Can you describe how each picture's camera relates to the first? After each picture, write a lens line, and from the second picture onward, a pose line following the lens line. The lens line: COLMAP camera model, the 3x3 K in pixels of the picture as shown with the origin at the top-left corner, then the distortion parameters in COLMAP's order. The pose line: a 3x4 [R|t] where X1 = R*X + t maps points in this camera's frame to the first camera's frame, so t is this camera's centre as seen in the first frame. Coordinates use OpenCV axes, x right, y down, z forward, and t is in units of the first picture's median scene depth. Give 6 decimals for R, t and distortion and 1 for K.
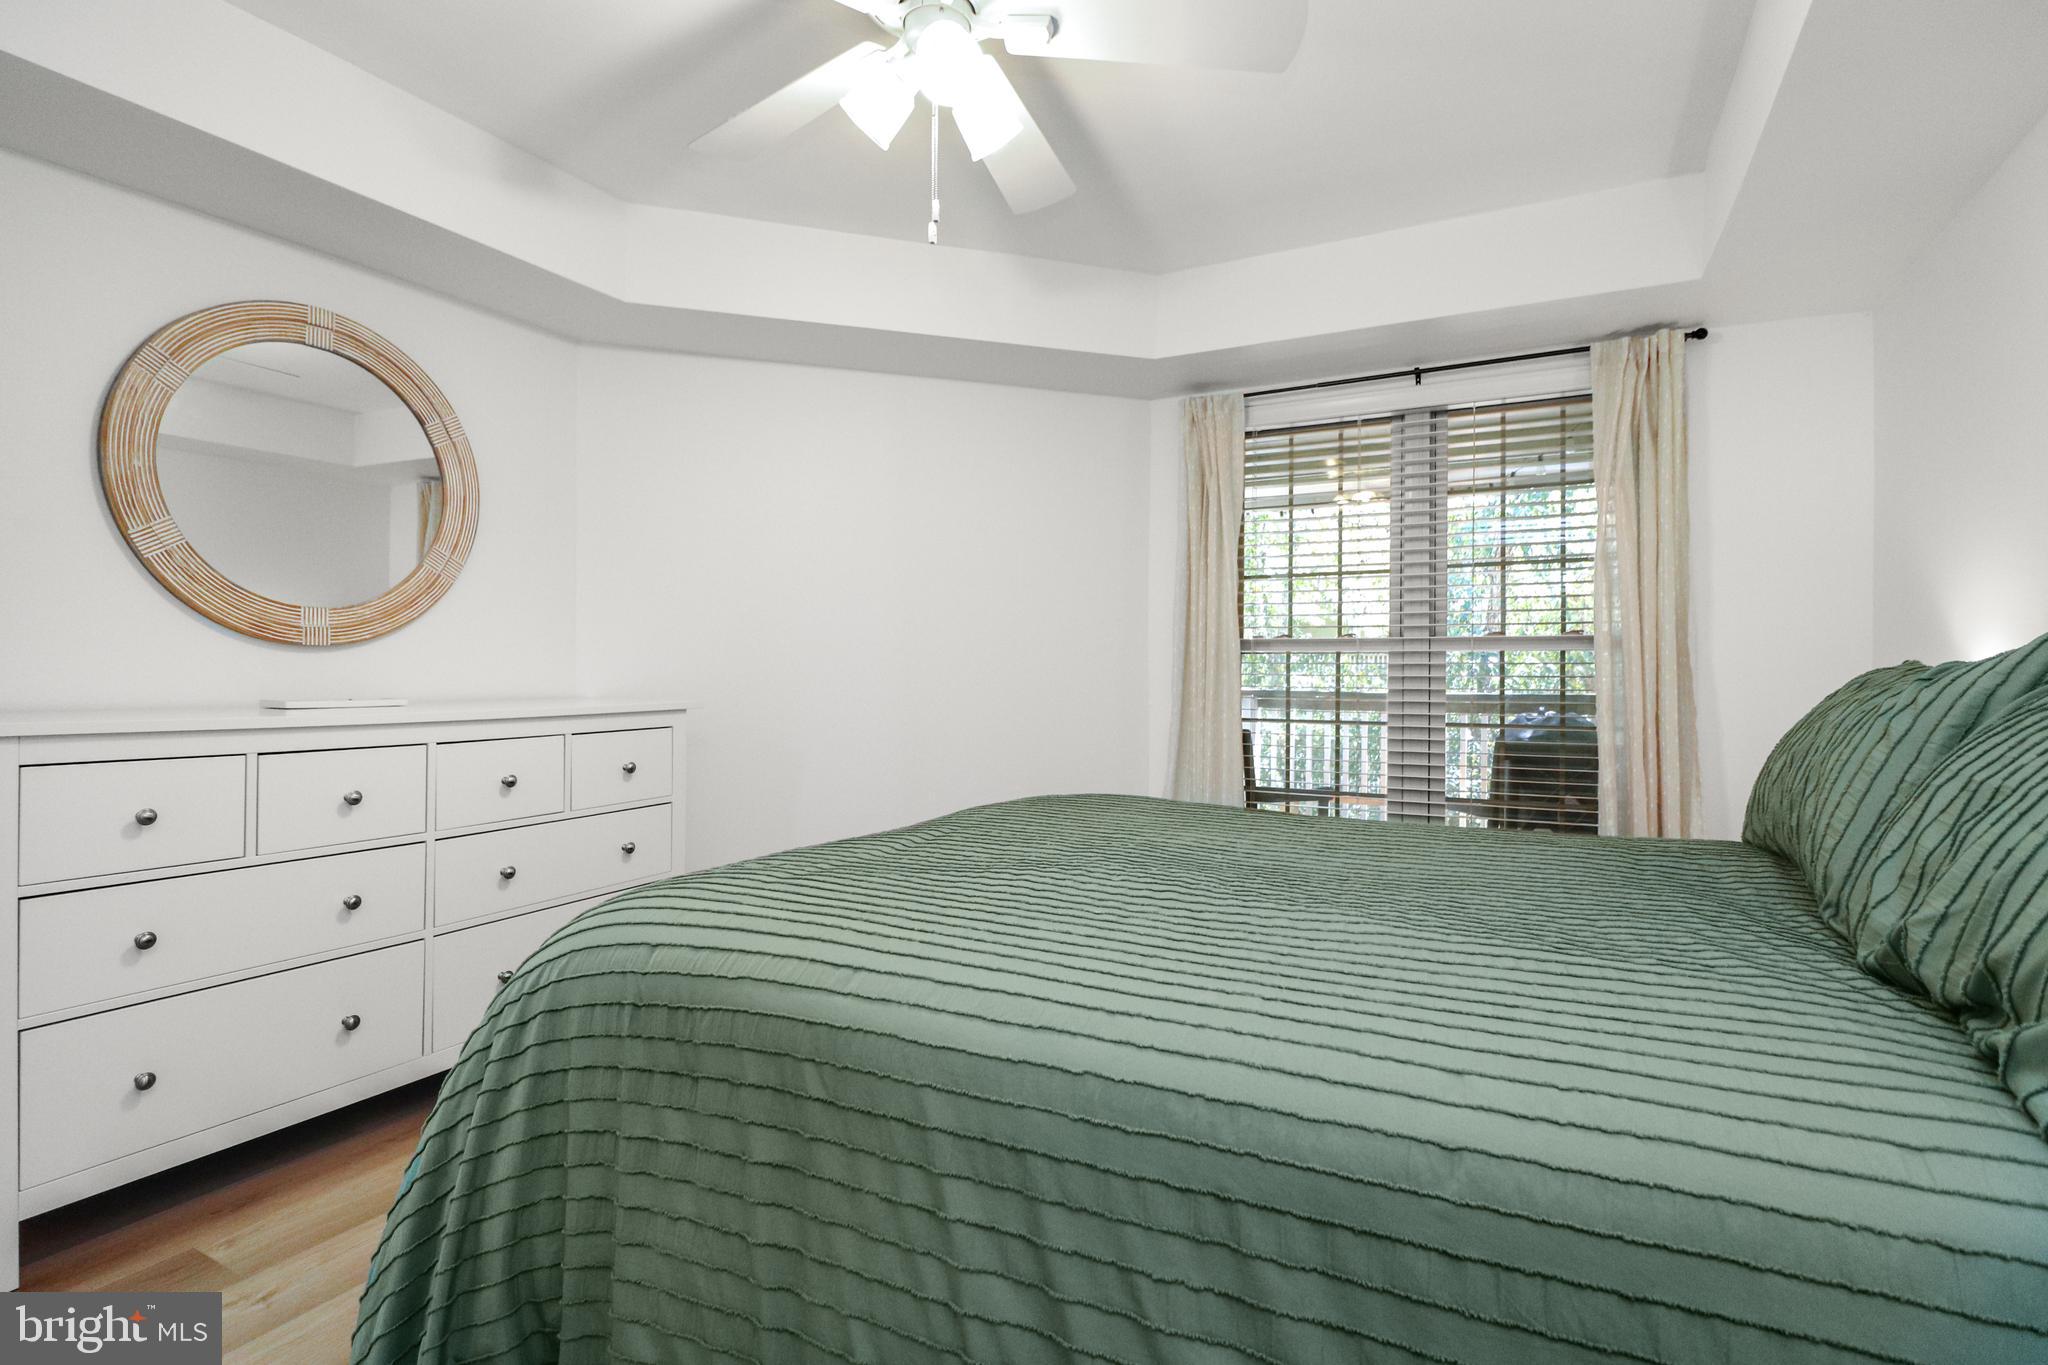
lens RADIAL K [[976.6, 0, 1028.2], [0, 976.6, 683.5], [0, 0, 1]] dist [0.002046, -0.000670]
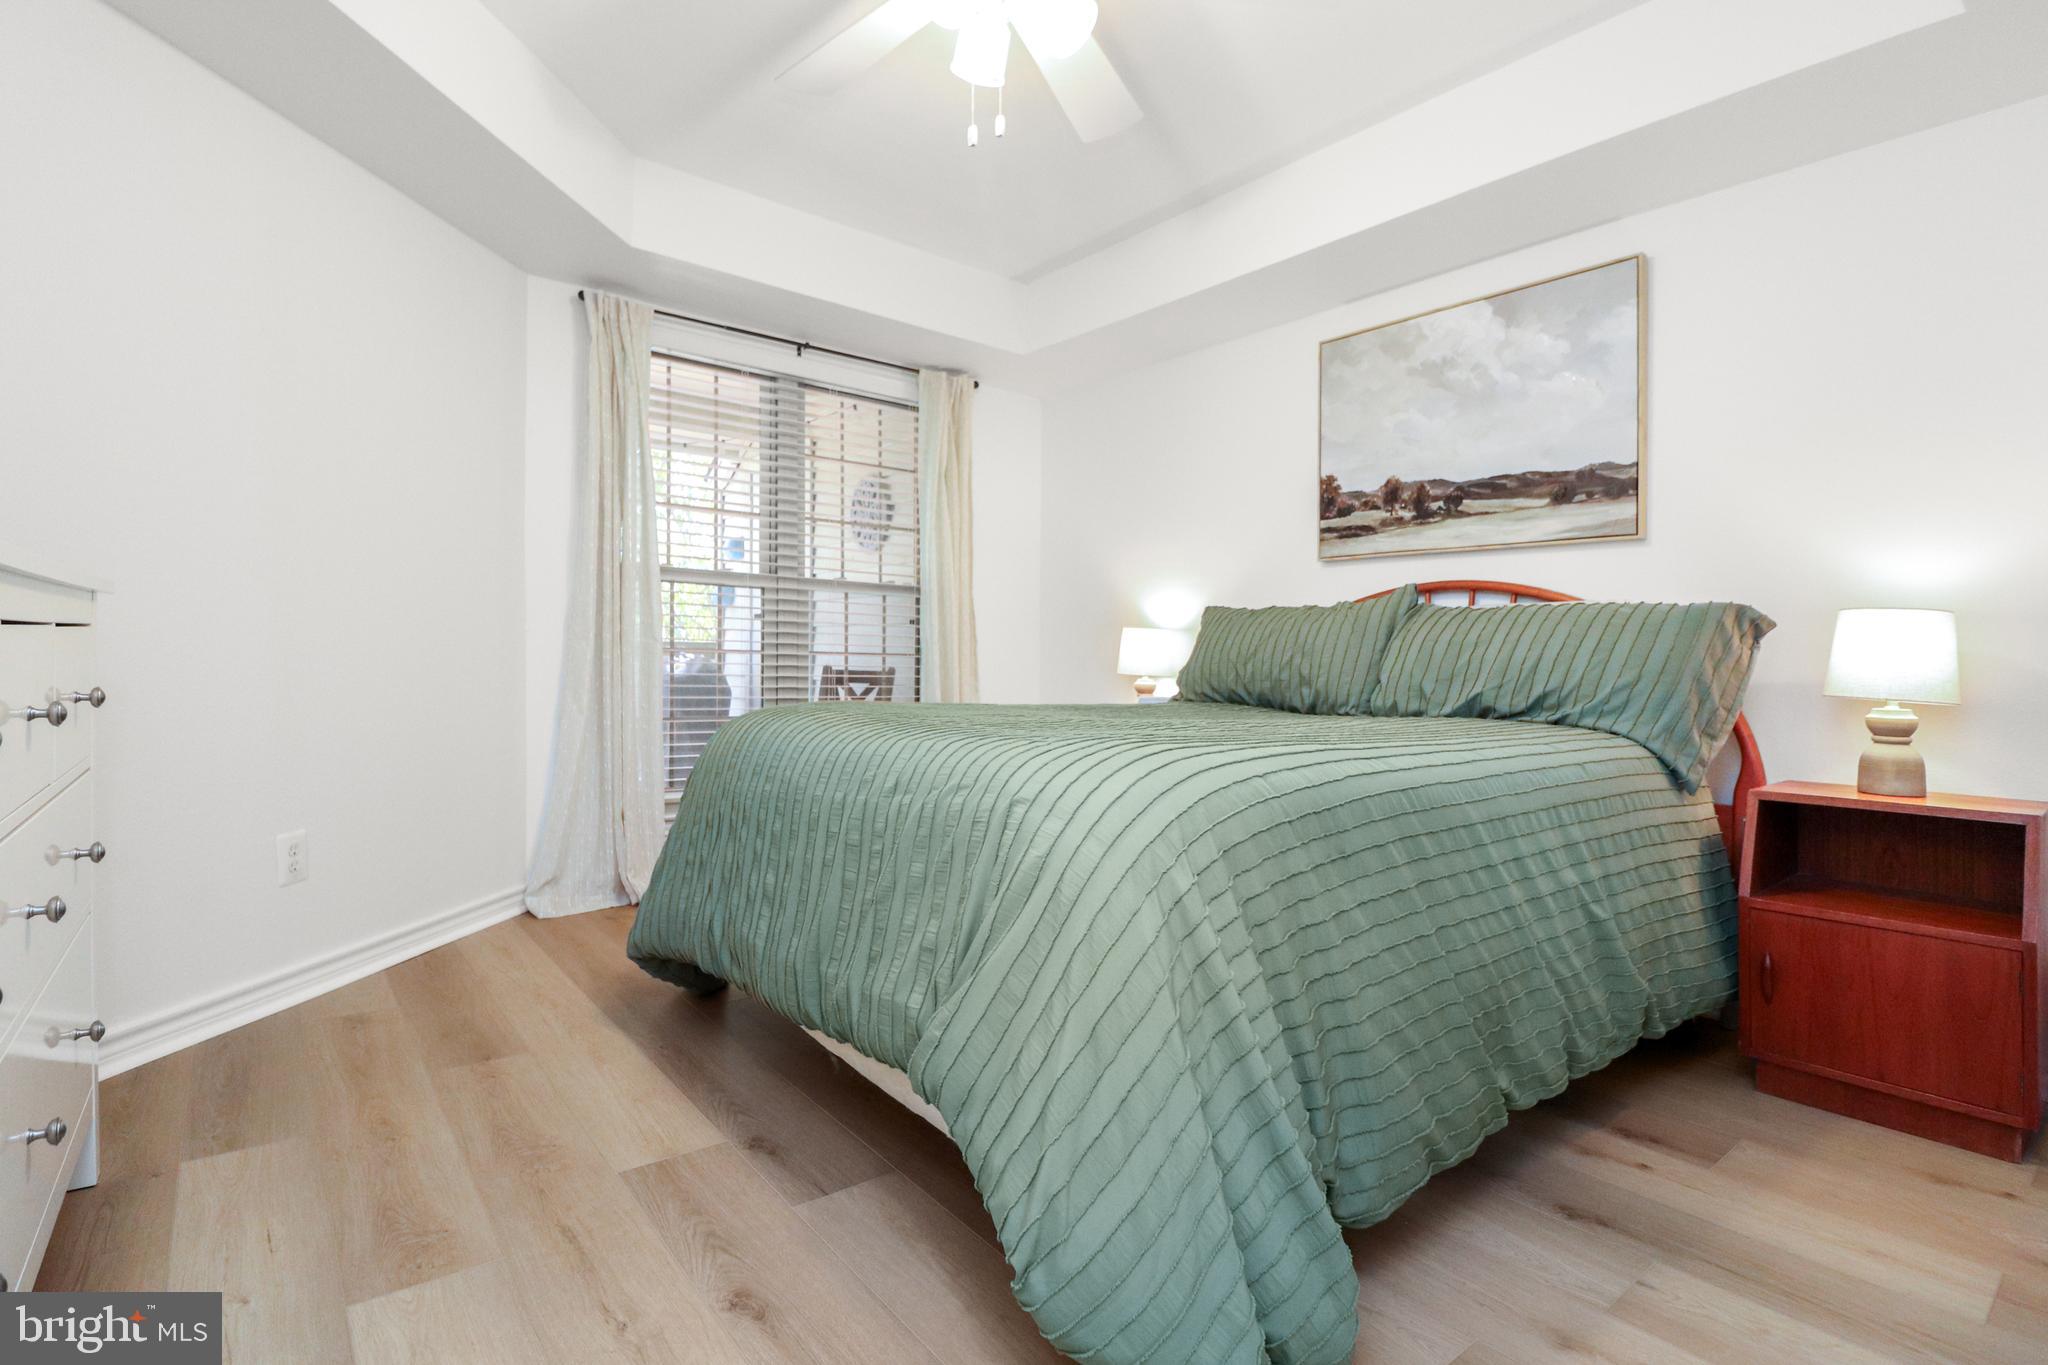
lens RADIAL K [[976.6, 0, 1028.6], [0, 976.6, 678.0], [0, 0, 1]] dist [0.002046, -0.000670]
pose [[0.407928, -0.010965, 0.912948, -0.600137], [-0.012717, 0.999763, 0.017690, 0.053573], [-0.912925, -0.018826, 0.407692, 0.307433]]
